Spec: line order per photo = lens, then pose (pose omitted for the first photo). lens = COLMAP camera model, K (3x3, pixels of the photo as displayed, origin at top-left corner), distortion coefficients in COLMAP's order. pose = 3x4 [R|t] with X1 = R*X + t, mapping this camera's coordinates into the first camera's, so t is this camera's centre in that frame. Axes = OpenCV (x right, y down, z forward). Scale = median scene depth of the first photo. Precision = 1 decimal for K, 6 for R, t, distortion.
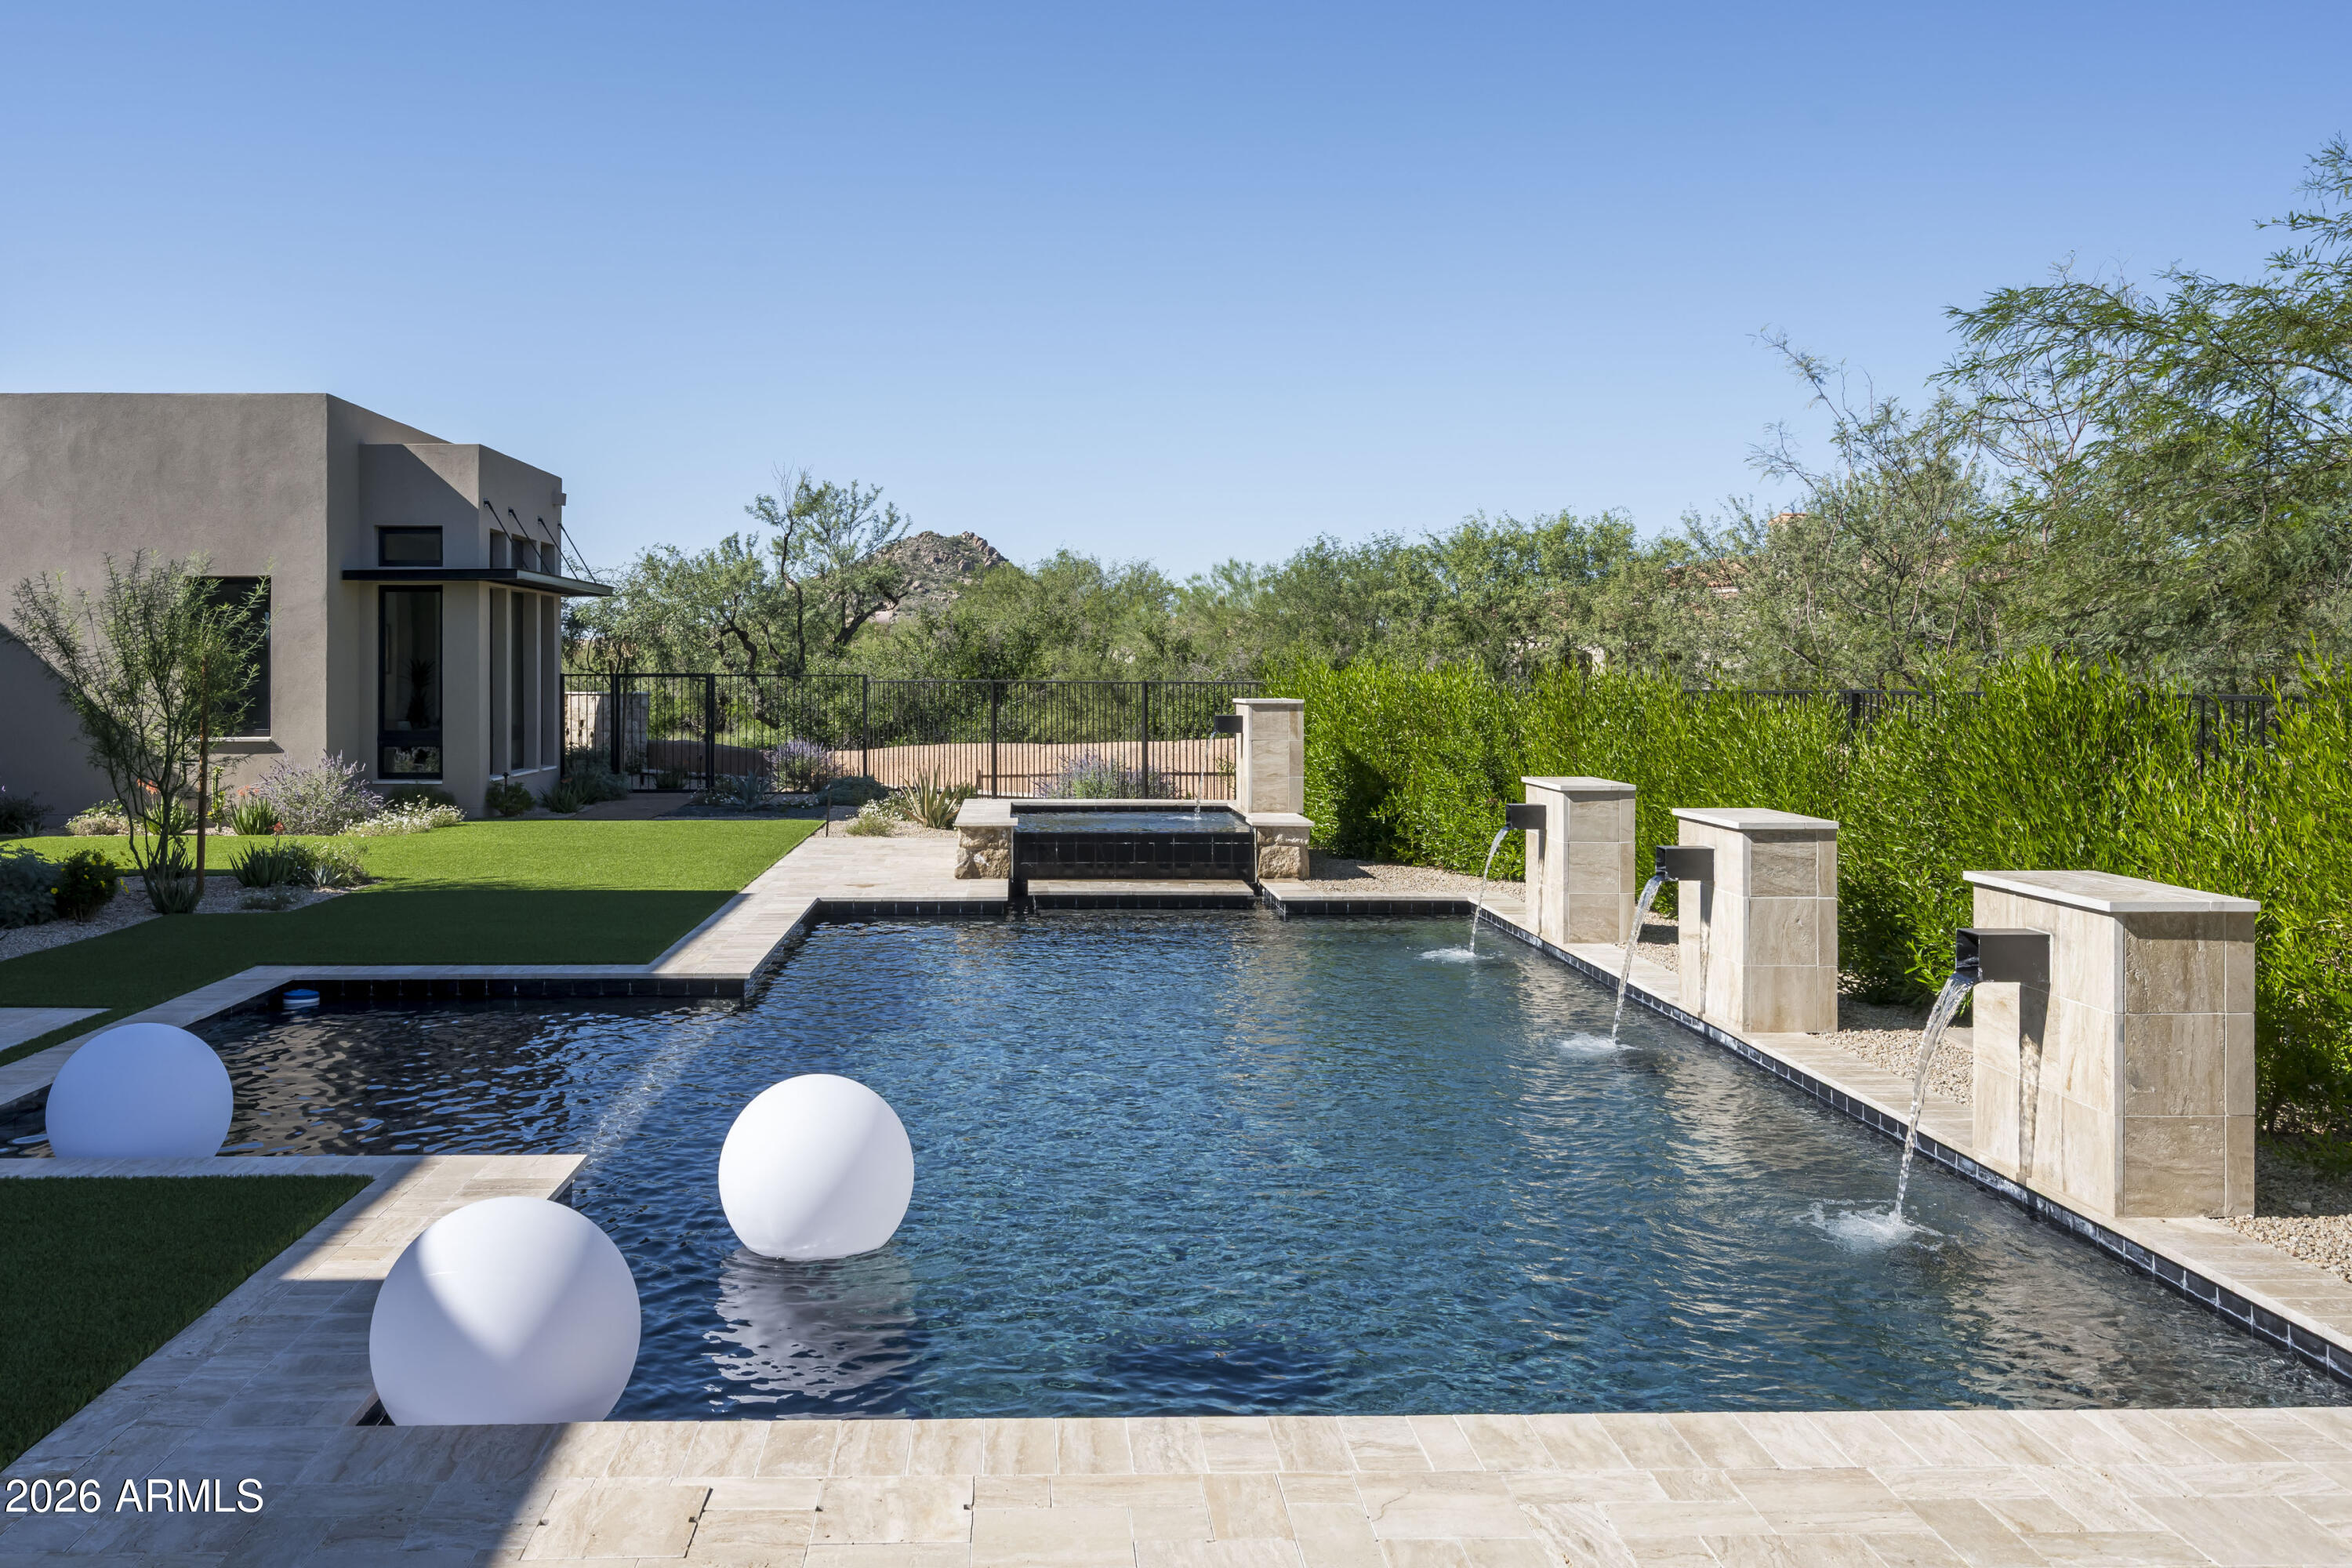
lens RADIAL K [[1893.0, 0, 1179.7], [0, 1893.0, 670.8], [0, 0, 1]] dist [-0.010453, 0.010315]
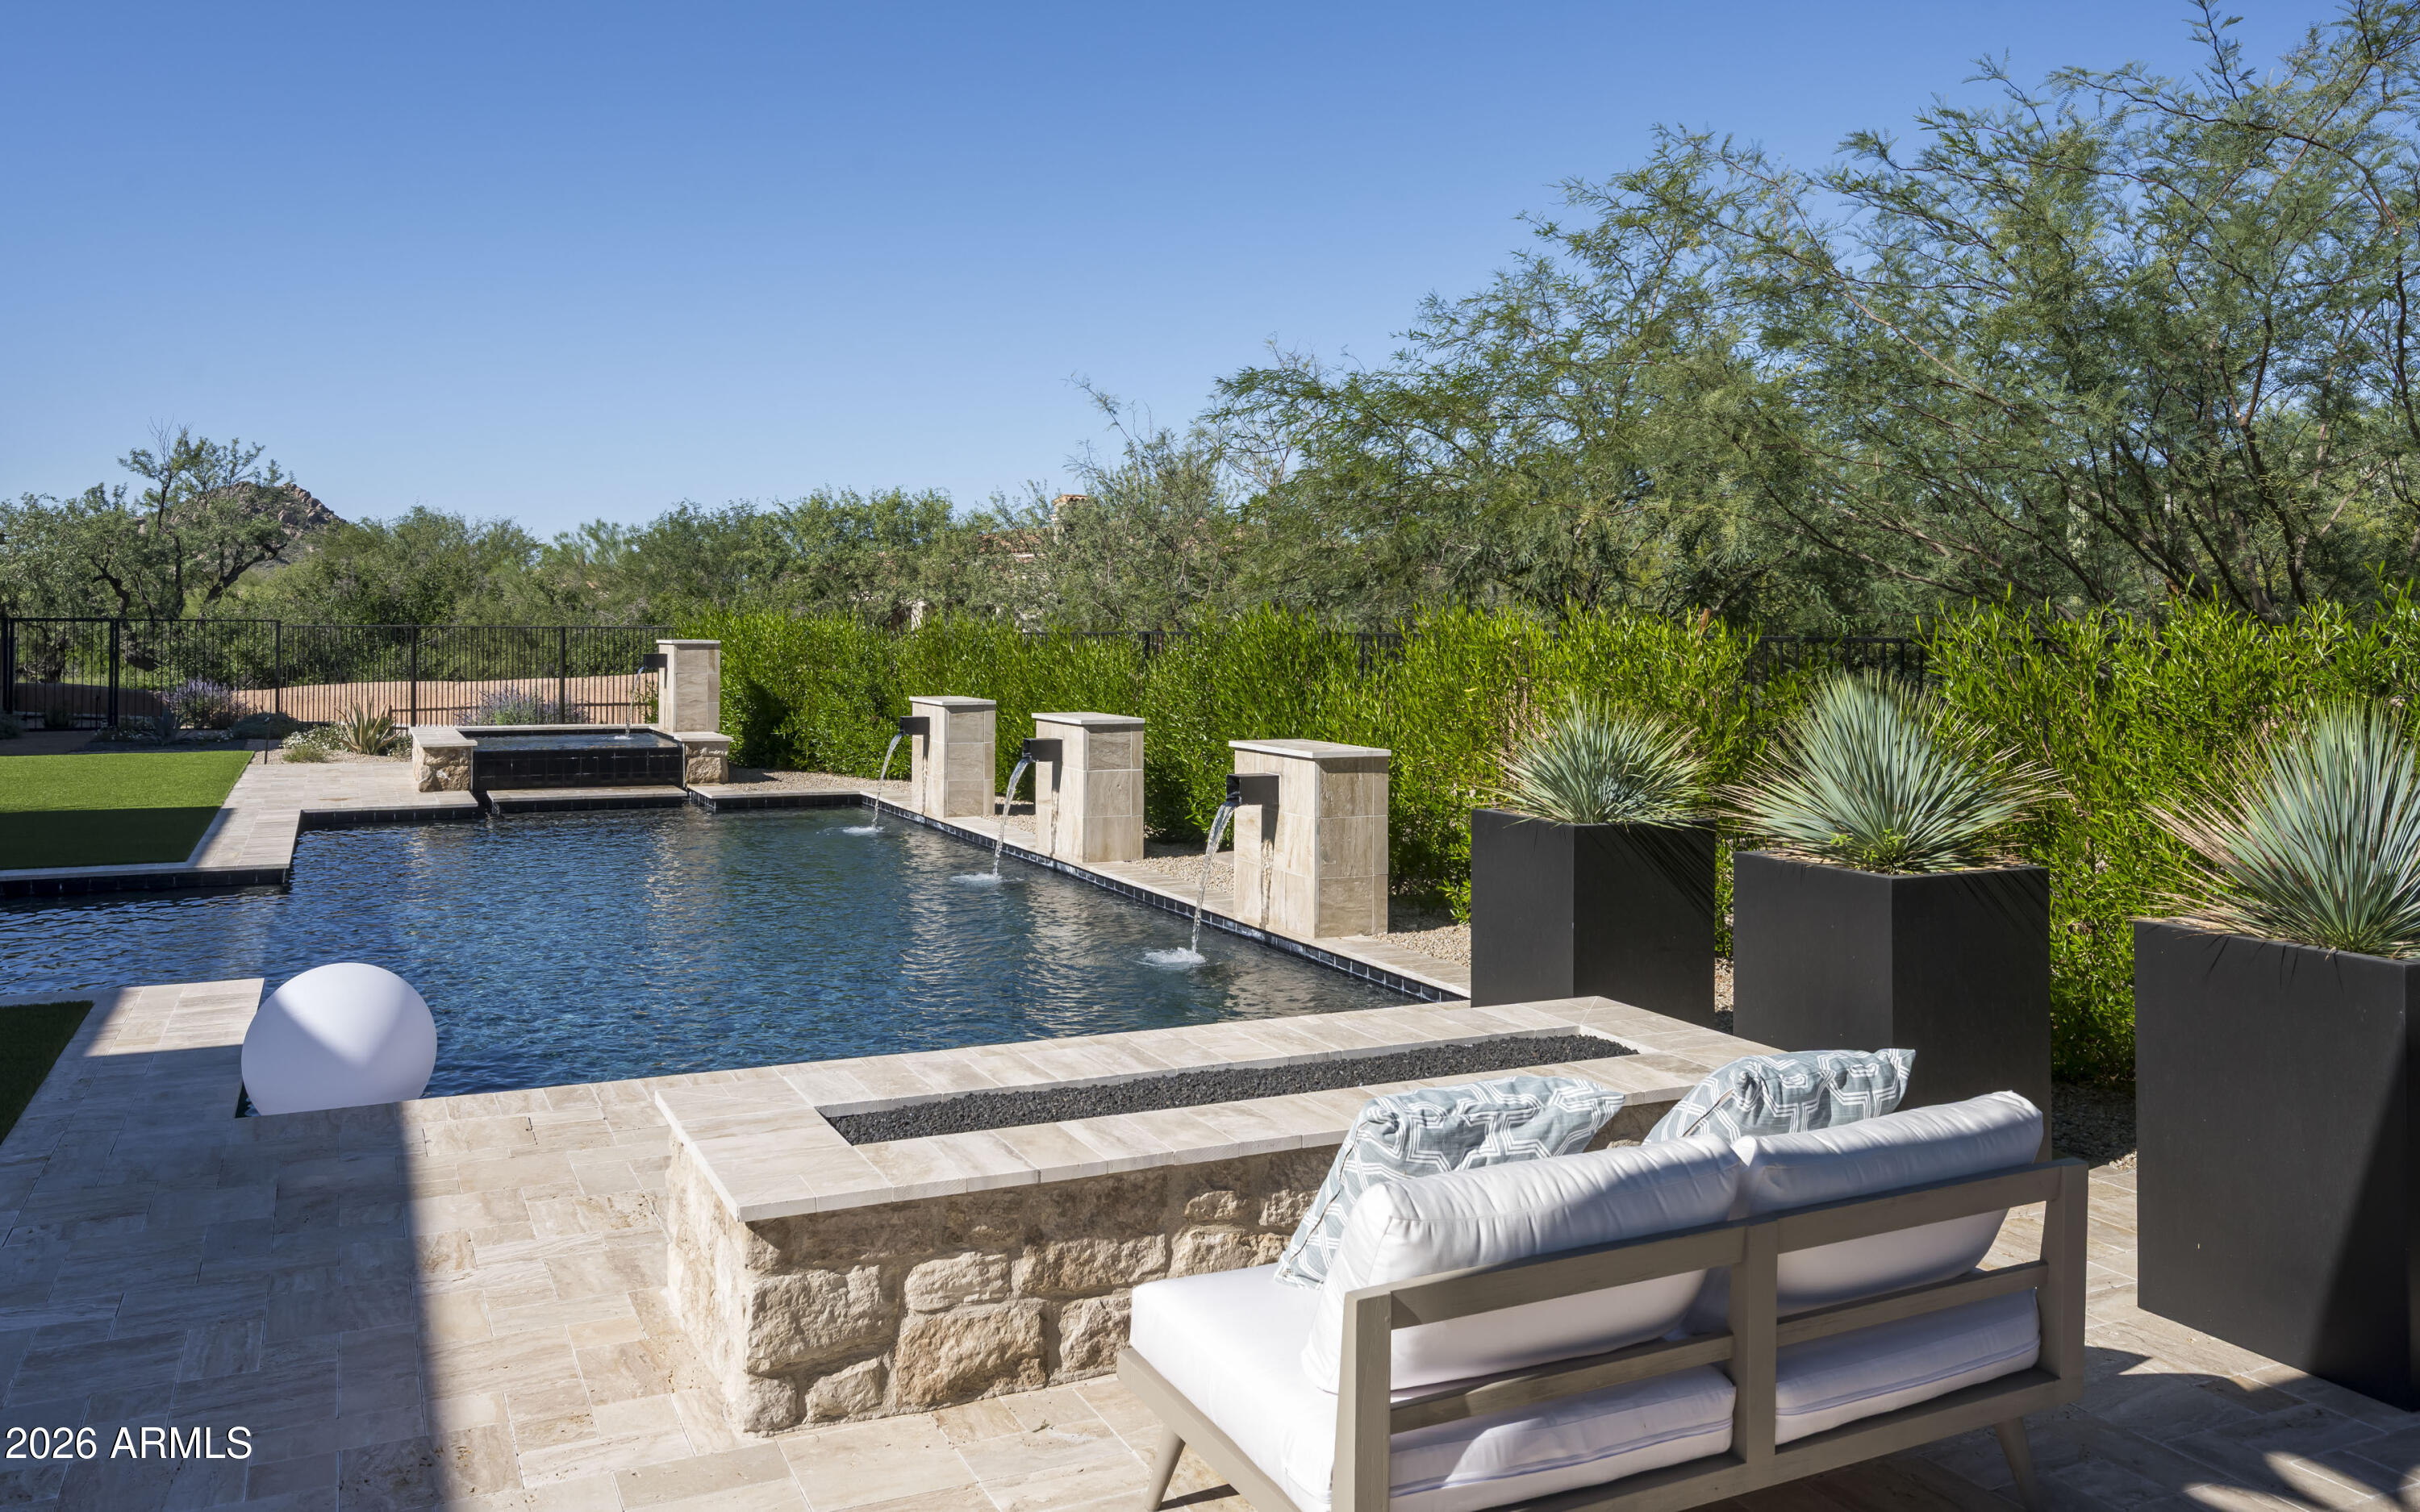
lens RADIAL K [[1697.2, 0, 1158.4], [0, 1697.2, 601.5], [0, 0, 1]] dist [0.006615, -0.004917]
pose [[0.930927, 0.008826, 0.365098, -0.067370], [-0.004167, 0.999900, -0.013546, 0.003395], [-0.365181, 0.011089, 0.930870, -0.128454]]
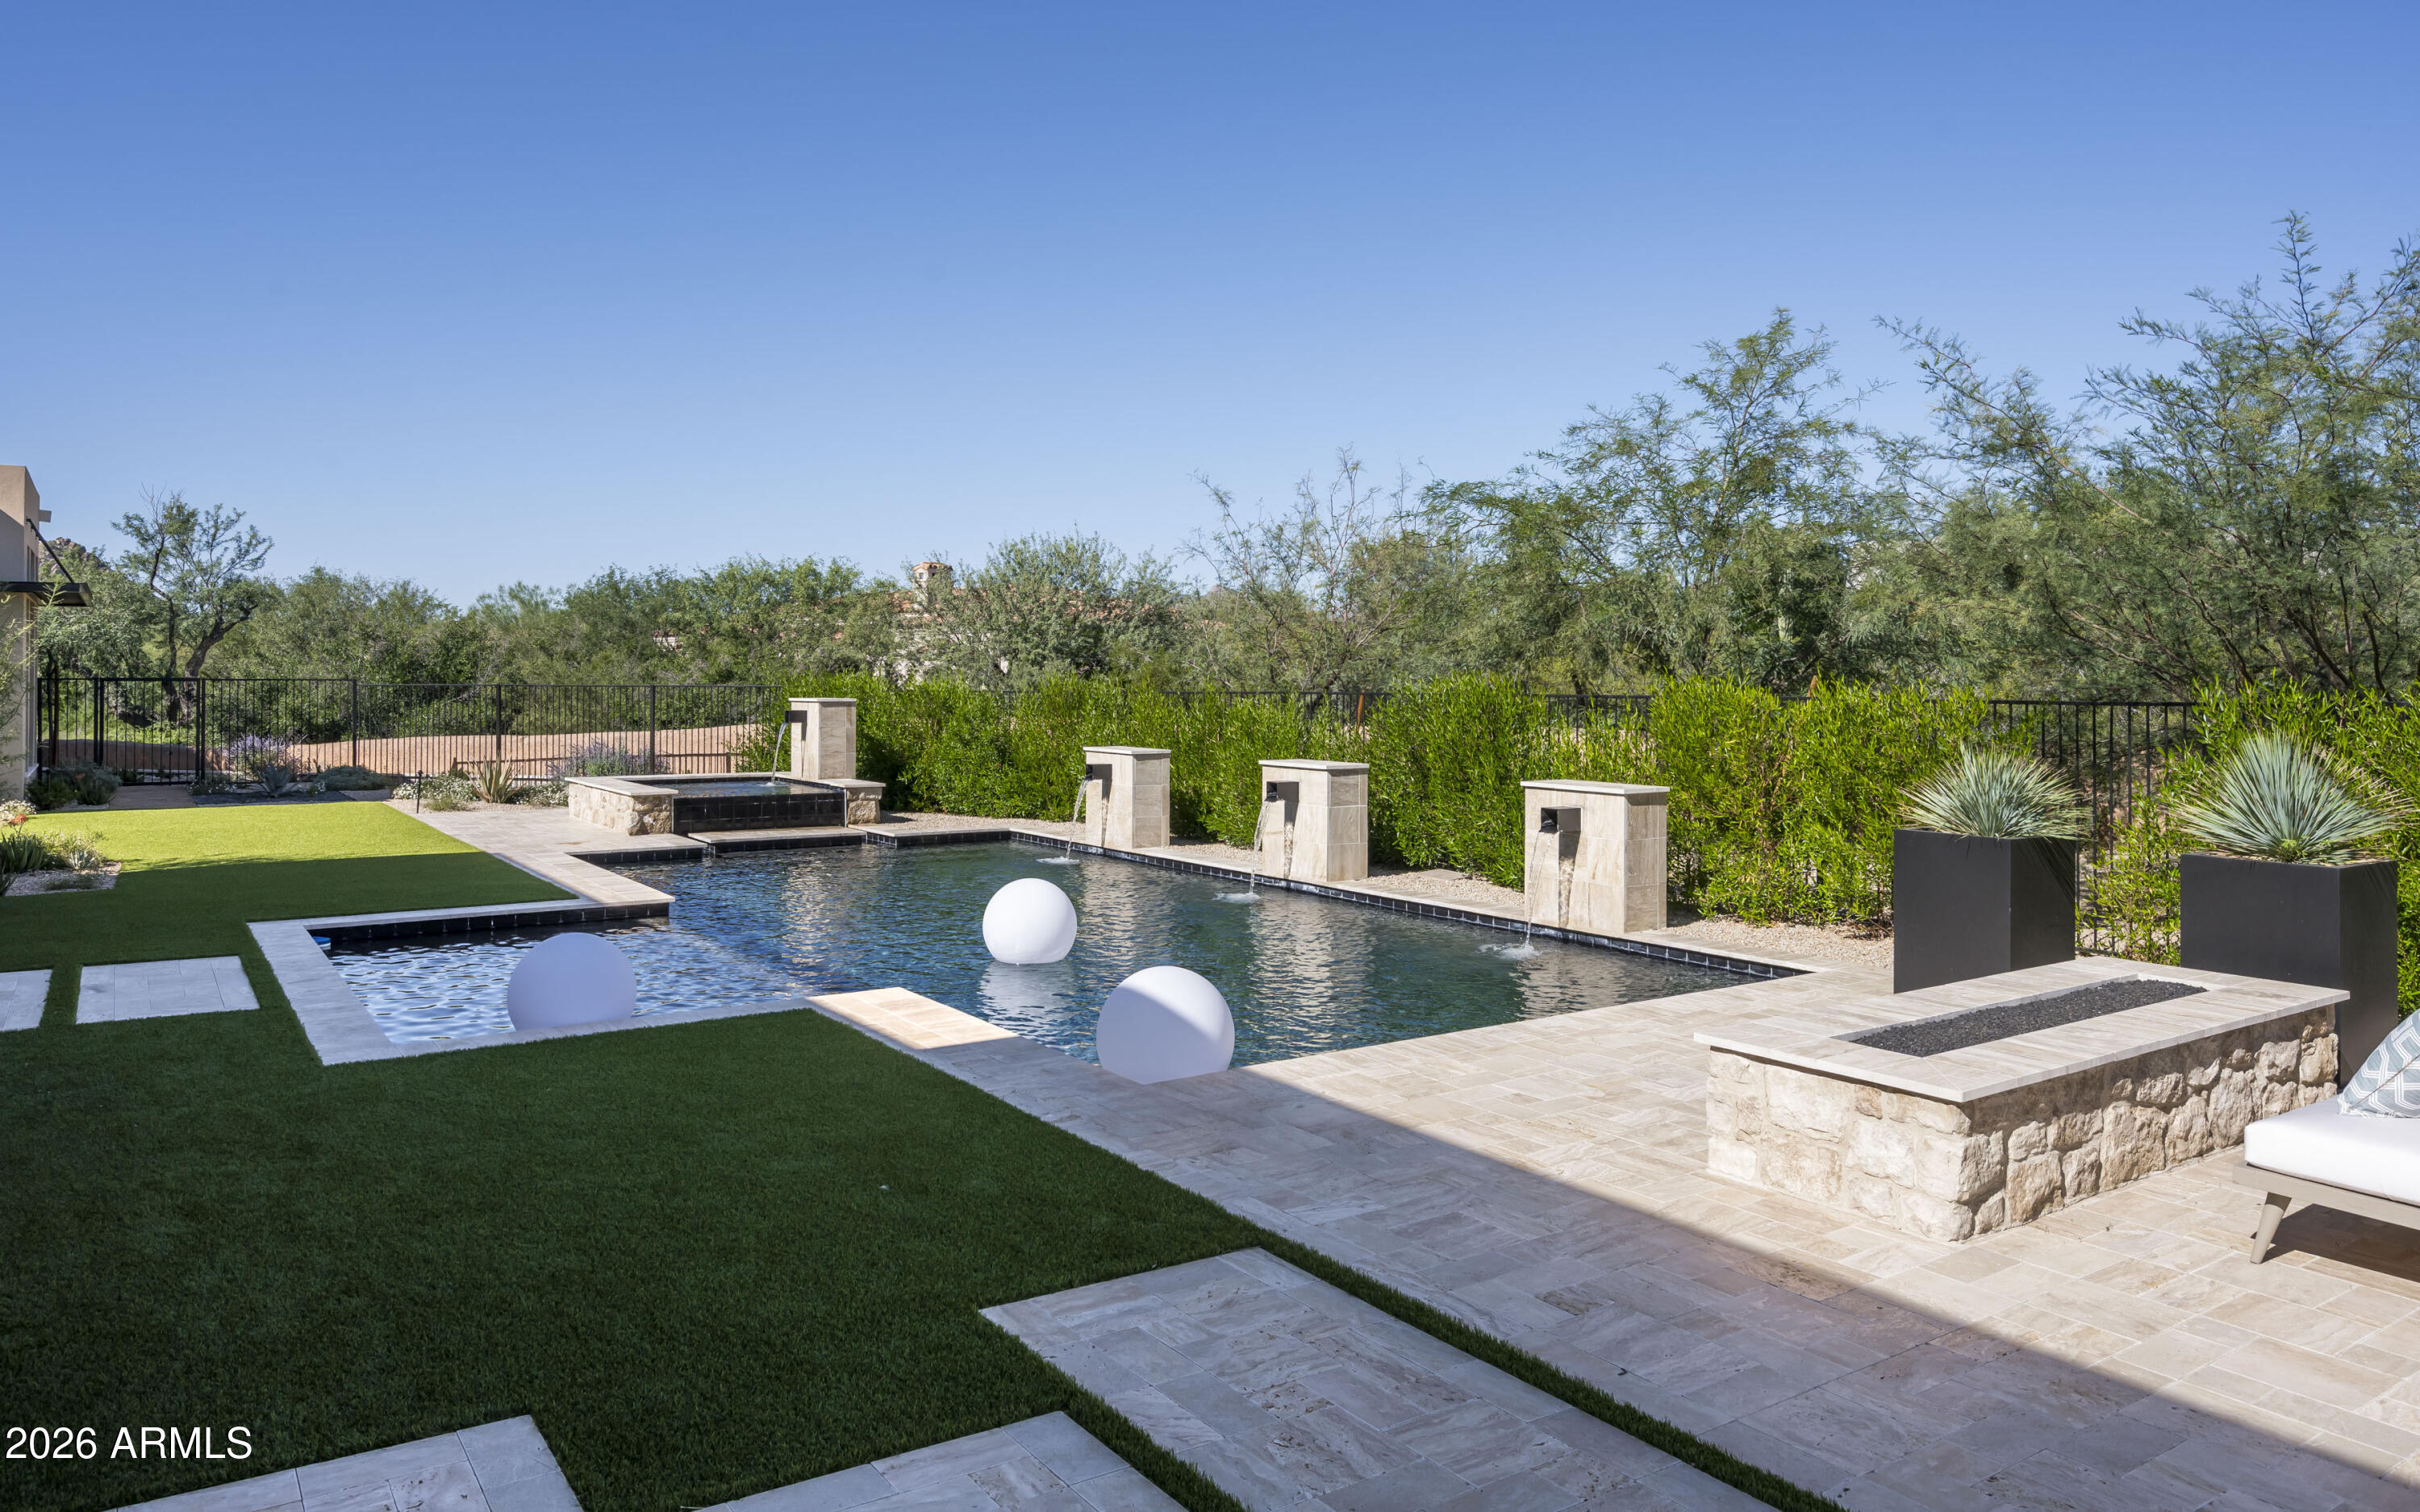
lens RADIAL K [[1540.7, 0, 1123.8], [0, 1540.7, 648.9], [0, 0, 1]] dist [0.004879, -0.002441]
pose [[0.856883, 0.011900, 0.515373, -0.326529], [-0.003380, 0.999842, -0.017468, -0.002227], [-0.515499, 0.013226, 0.856788, -0.081447]]
